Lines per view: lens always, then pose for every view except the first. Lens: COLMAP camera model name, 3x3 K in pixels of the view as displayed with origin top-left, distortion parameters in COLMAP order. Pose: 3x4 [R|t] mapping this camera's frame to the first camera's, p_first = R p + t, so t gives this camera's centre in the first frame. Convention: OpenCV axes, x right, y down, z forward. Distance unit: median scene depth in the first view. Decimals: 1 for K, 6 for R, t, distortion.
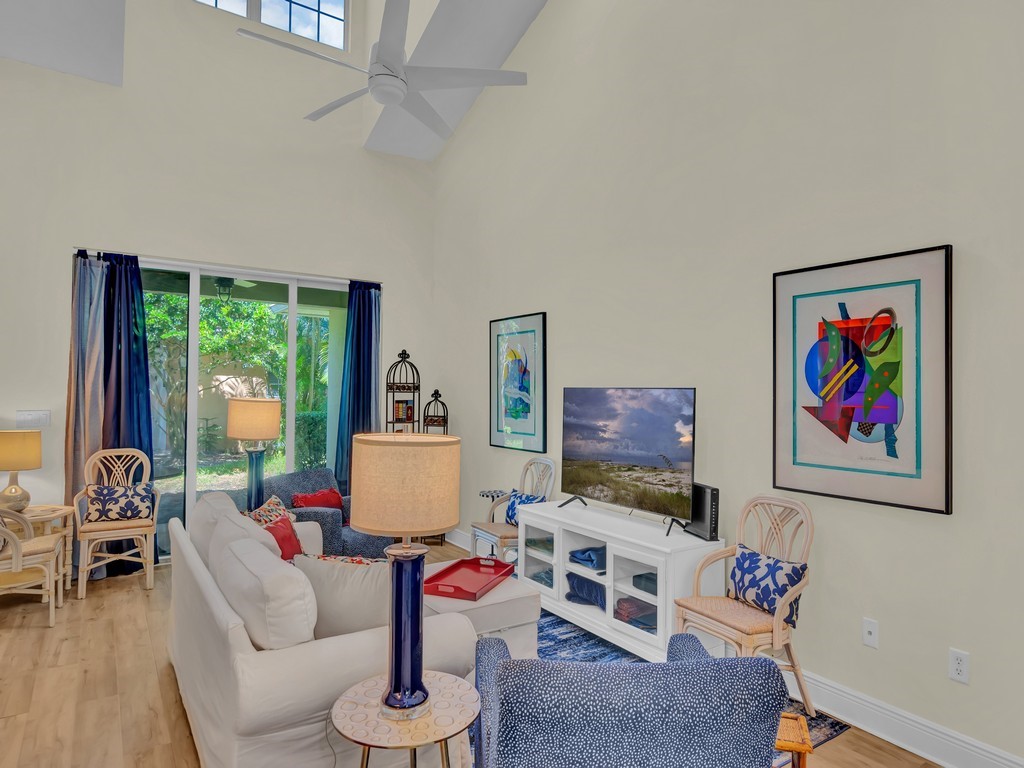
lens RADIAL K [[597.6, 0, 550.1], [0, 597.6, 388.7], [0, 0, 1]] dist [-0.005297, -0.000942]
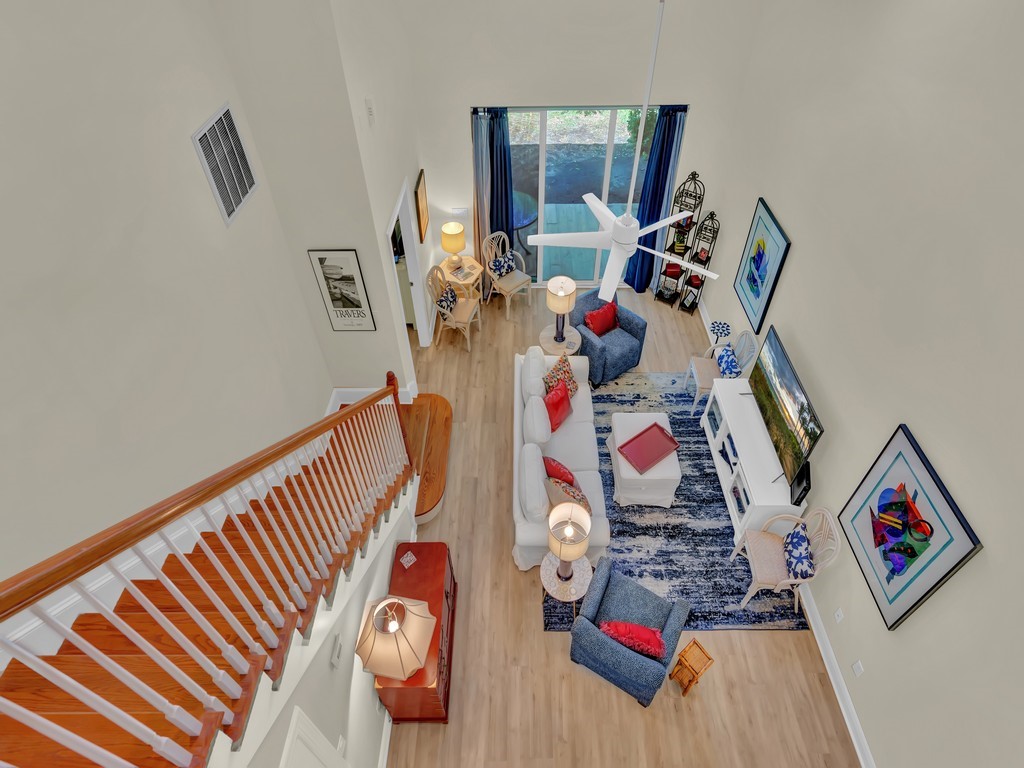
lens RADIAL K [[544.3, 0, 543.6], [0, 544.3, 324.6], [0, 0, 1]] dist [-0.002536, -0.000461]
pose [[0.820237, 0.375815, -0.431246, 0.113653], [-0.007657, 0.761043, 0.648657, -0.683673], [0.571972, -0.528750, 0.627113, -0.008031]]
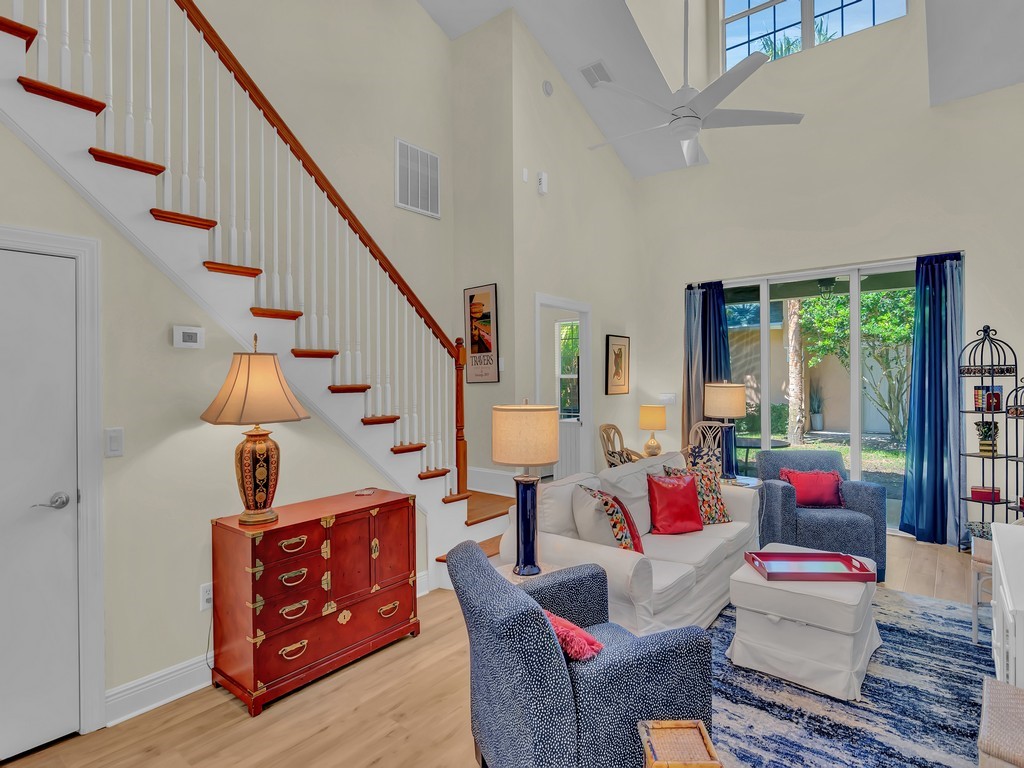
lens RADIAL K [[553.7, 0, 506.9], [0, 553.7, 381.9], [0, 0, 1]] dist [-0.007372, -0.001967]
pose [[0.267094, -0.011759, -0.963599, 0.404166], [0.017226, 0.999824, -0.007427, 0.009837], [0.963517, -0.014615, 0.267249, 0.194699]]
